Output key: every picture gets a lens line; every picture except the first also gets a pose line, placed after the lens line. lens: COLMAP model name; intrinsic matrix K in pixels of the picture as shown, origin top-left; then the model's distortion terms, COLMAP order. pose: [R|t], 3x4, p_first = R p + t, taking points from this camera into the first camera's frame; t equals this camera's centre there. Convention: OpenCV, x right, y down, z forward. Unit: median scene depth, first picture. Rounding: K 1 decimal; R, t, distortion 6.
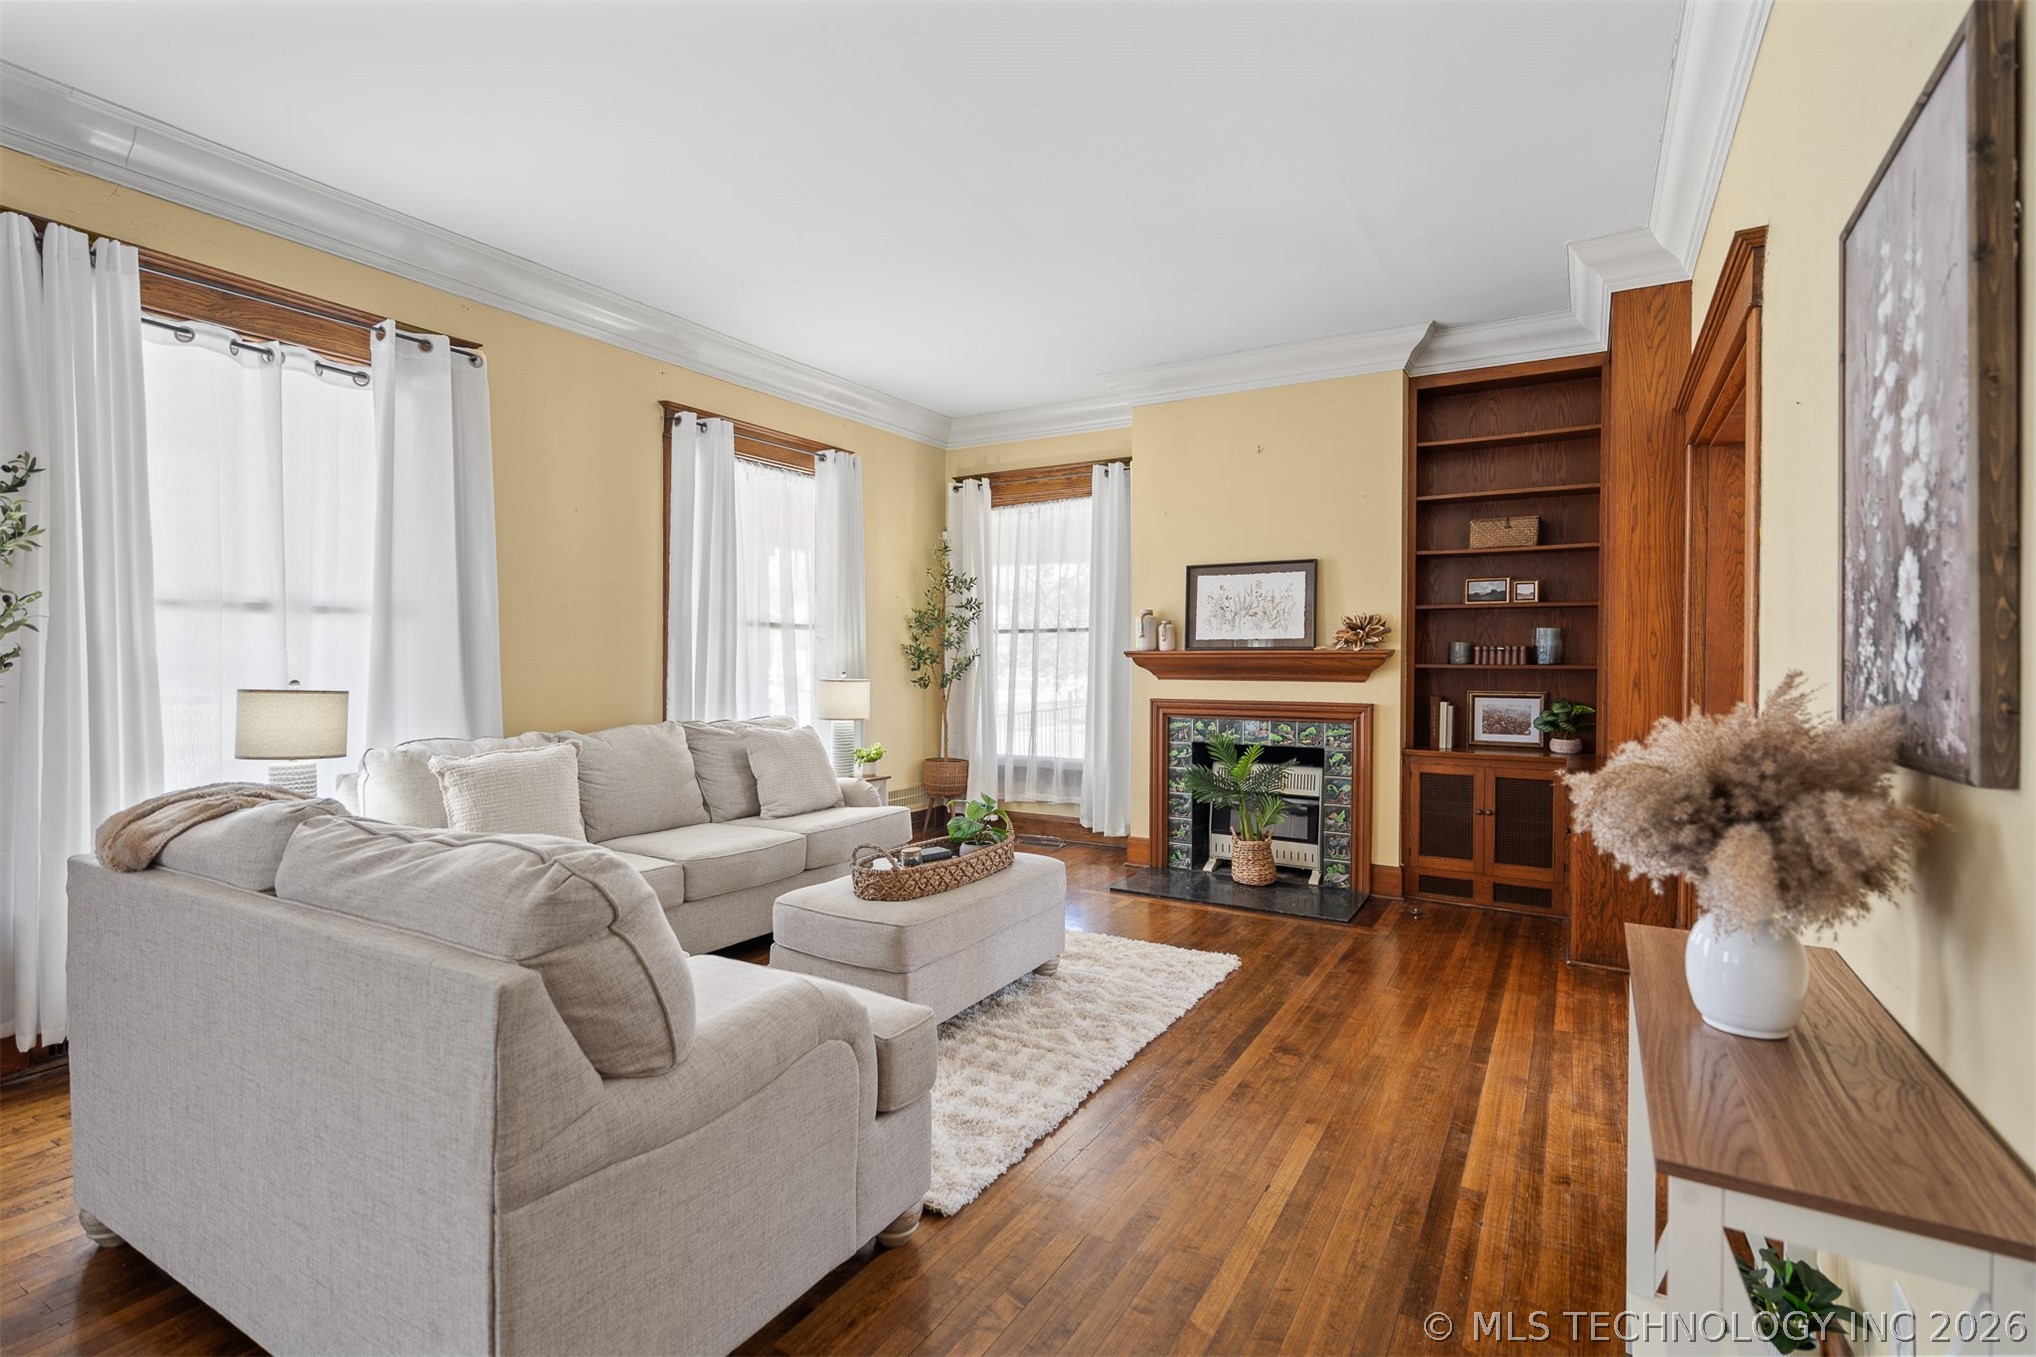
lens RADIAL K [[940.8, 0, 1019.4], [0, 940.8, 672.9], [0, 0, 1]] dist [-0.000809, 0.000227]
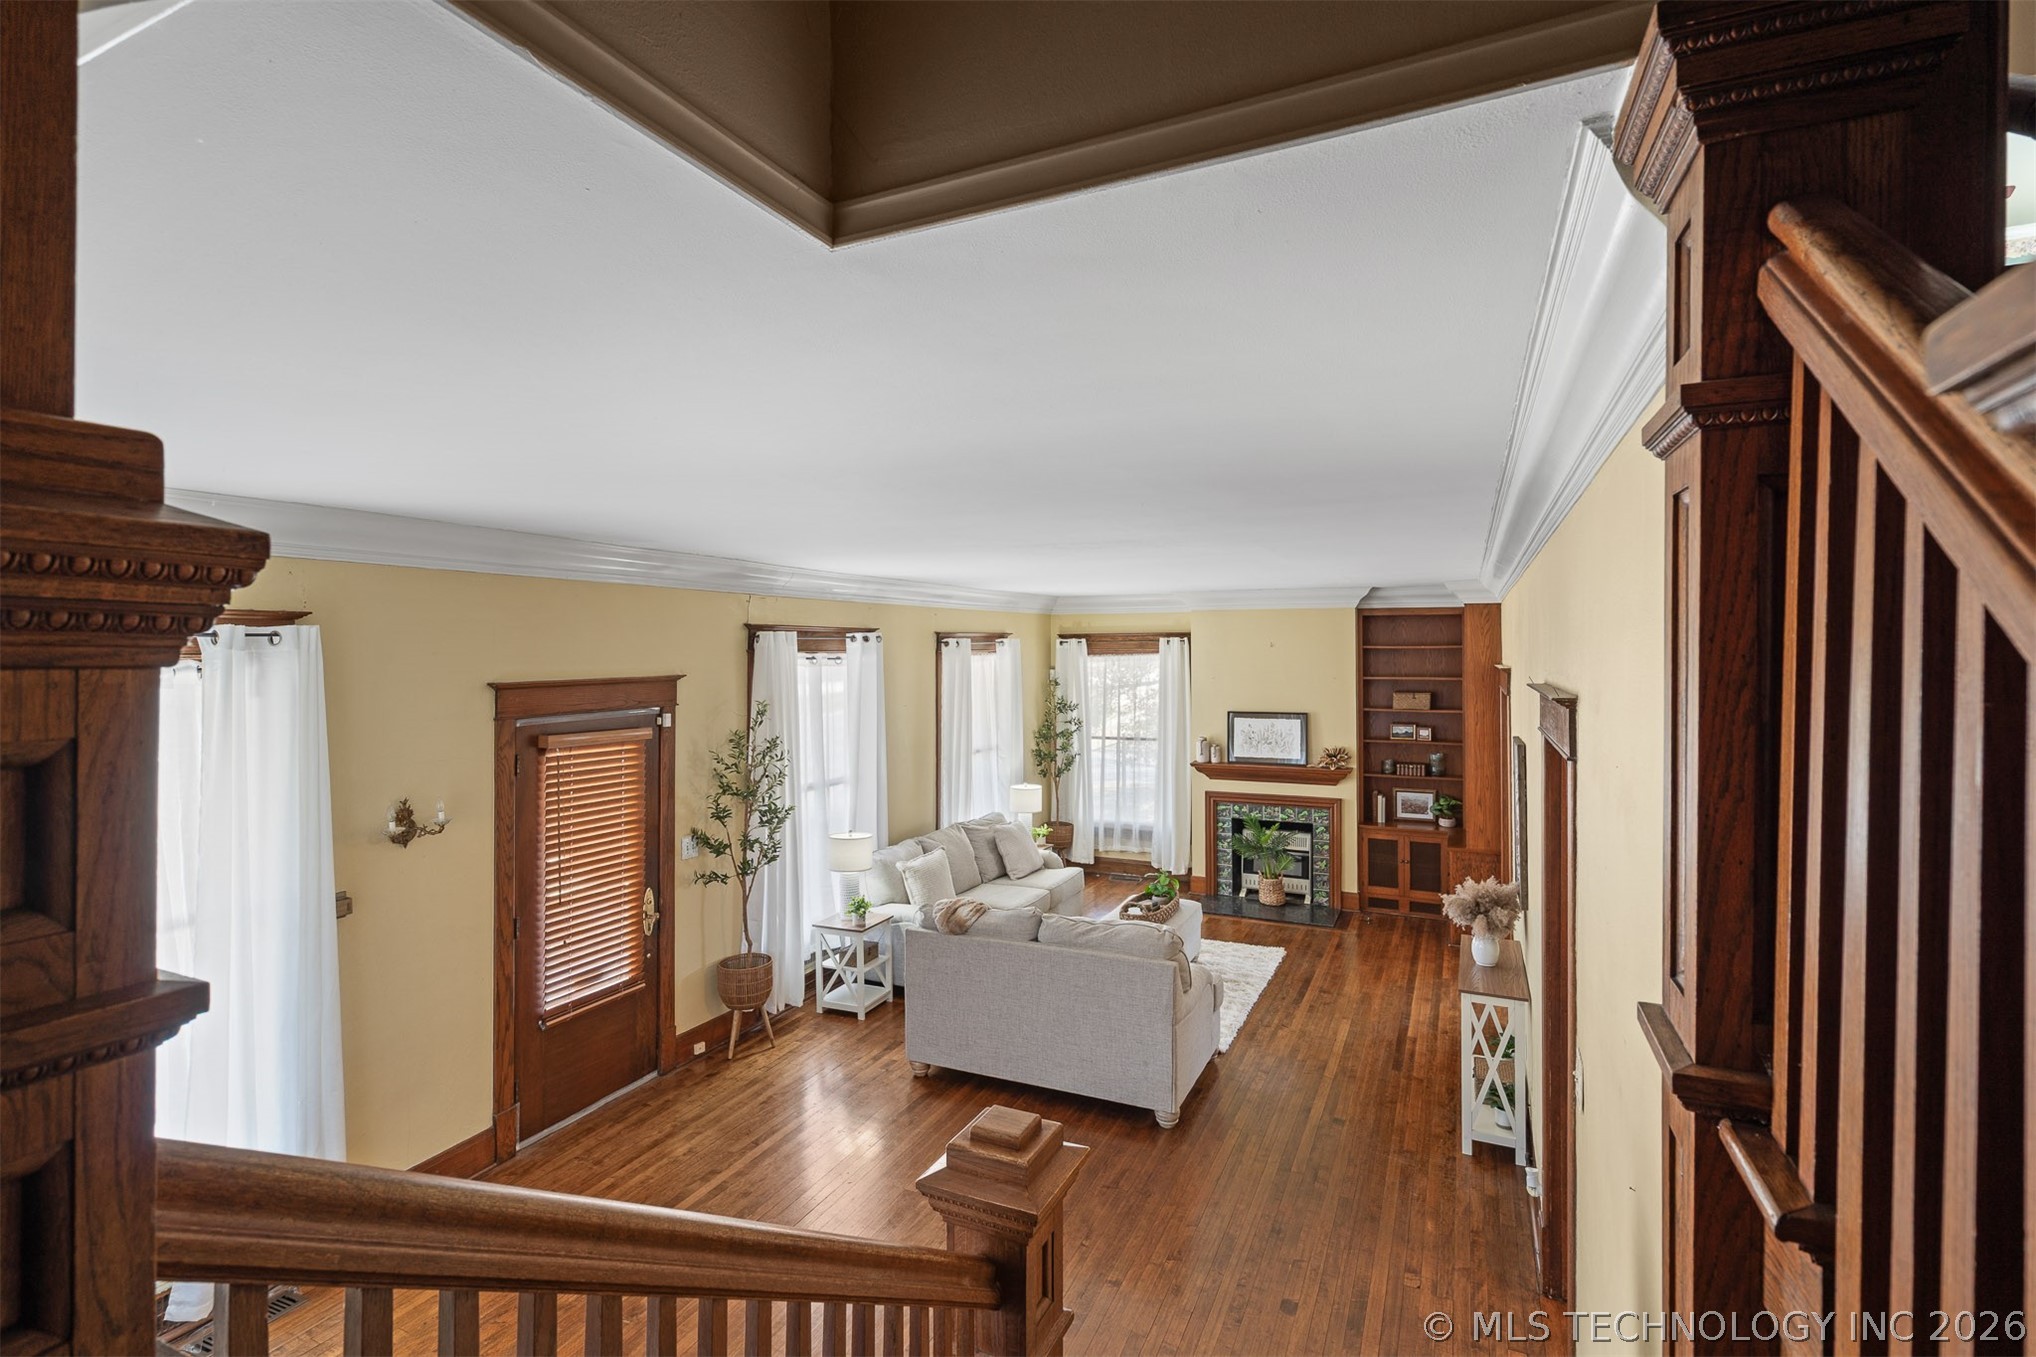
lens RADIAL K [[945.6, 0, 1023.8], [0, 945.6, 645.9], [0, 0, 1]] dist [-0.000979, -0.000004]
pose [[0.995093, -0.005575, 0.098789, -0.363739], [0.007641, 0.999760, -0.020542, -0.209918], [-0.098650, 0.021196, 0.994896, -0.658114]]
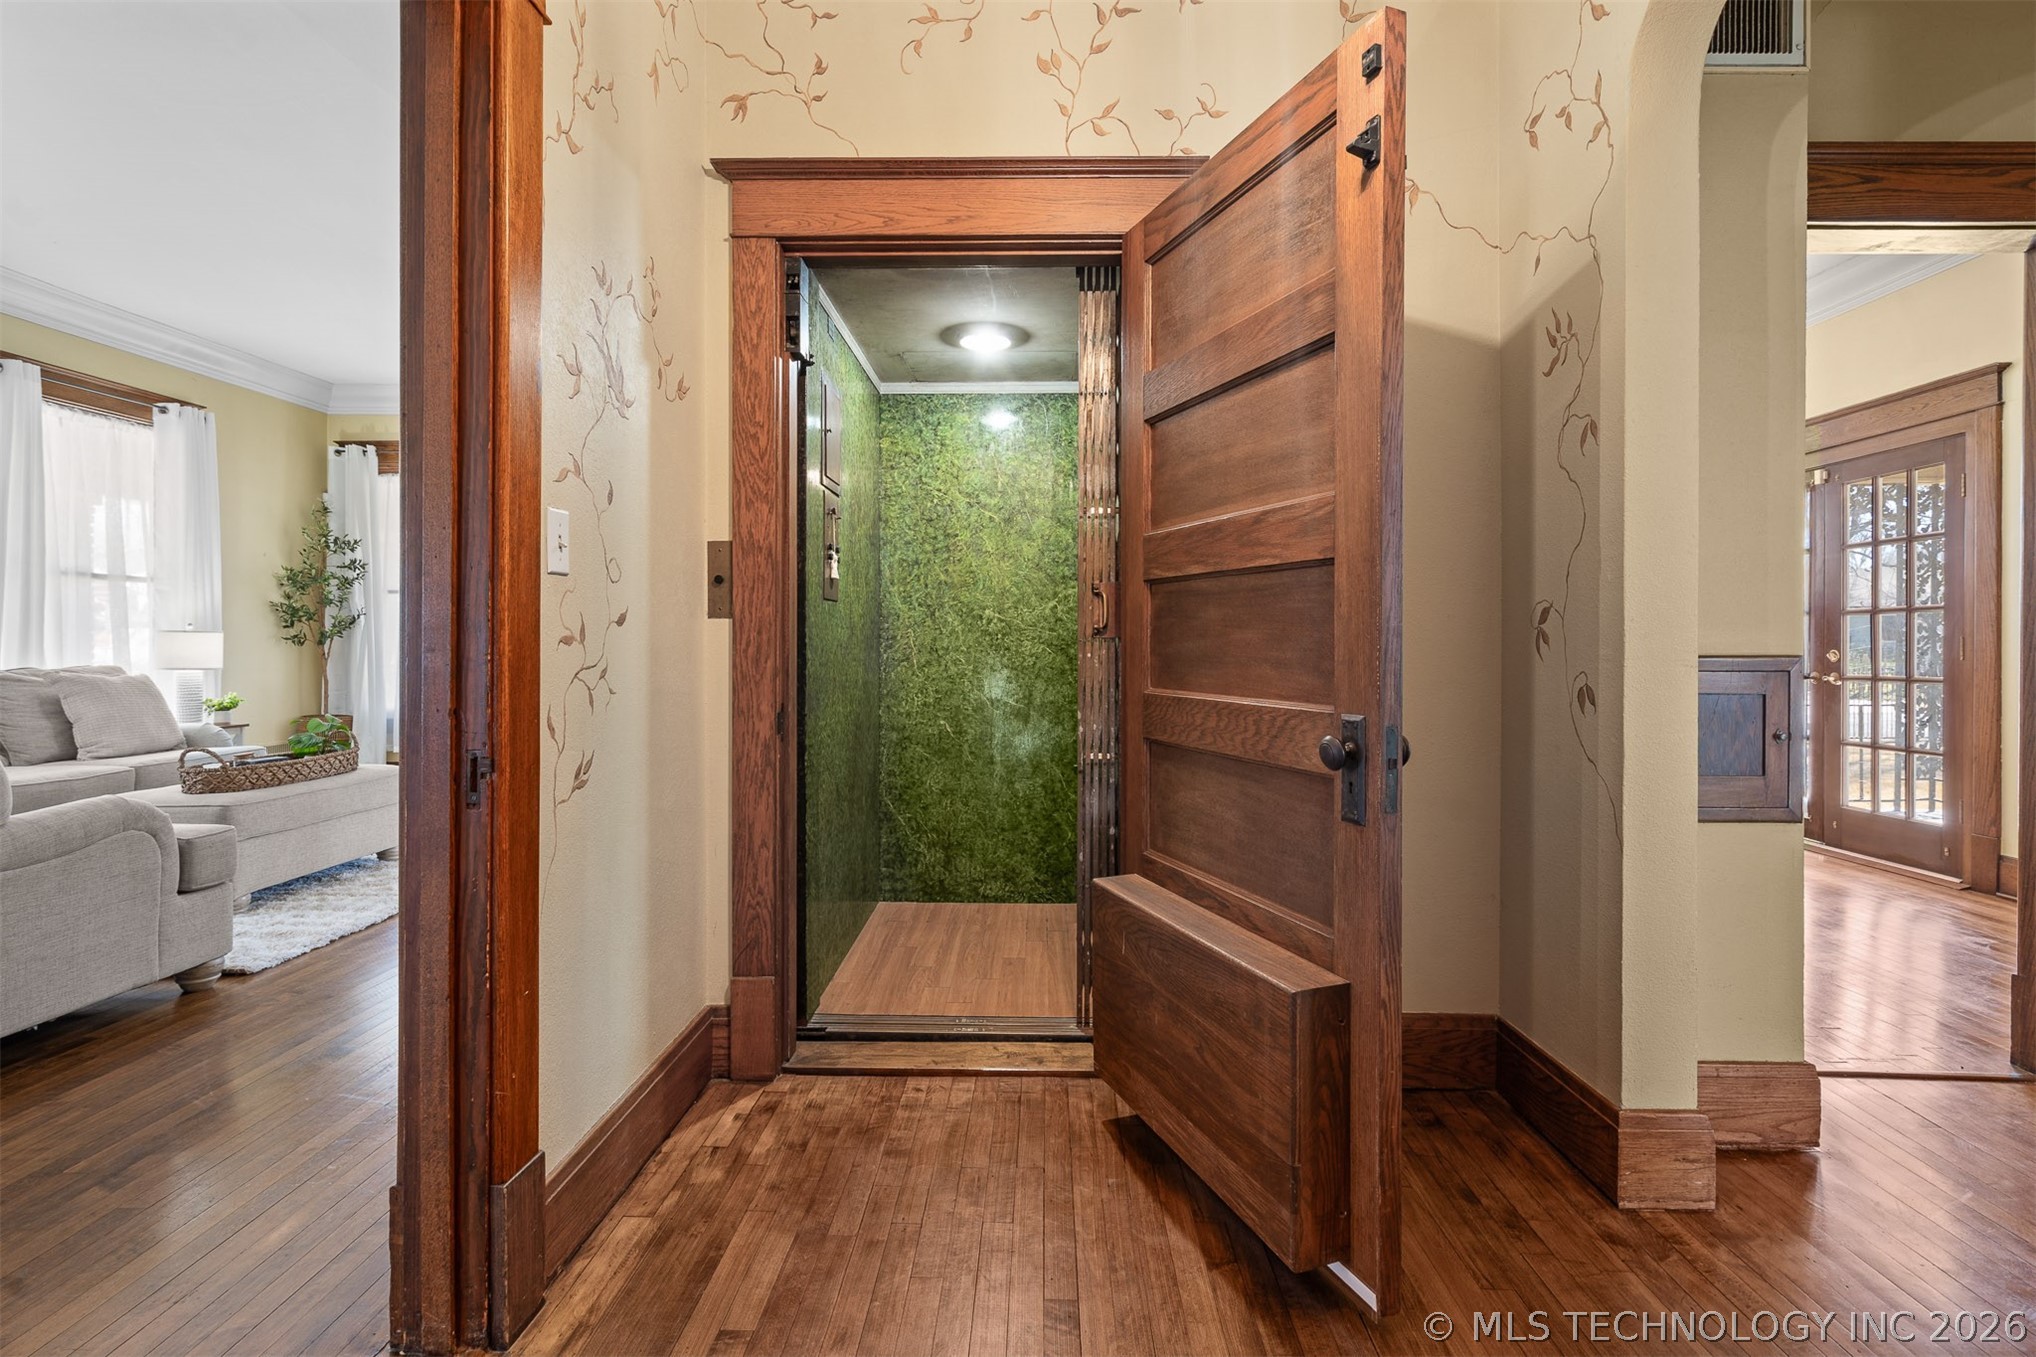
lens RADIAL K [[940.1, 0, 1018.0], [0, 940.1, 646.9], [0, 0, 1]] dist [0.000467, 0.000004]
pose [[0.871697, -0.002997, 0.490036, 0.100480], [0.007765, 0.999940, -0.007697, 0.040730], [-0.489984, 0.010514, 0.871668, -0.342429]]
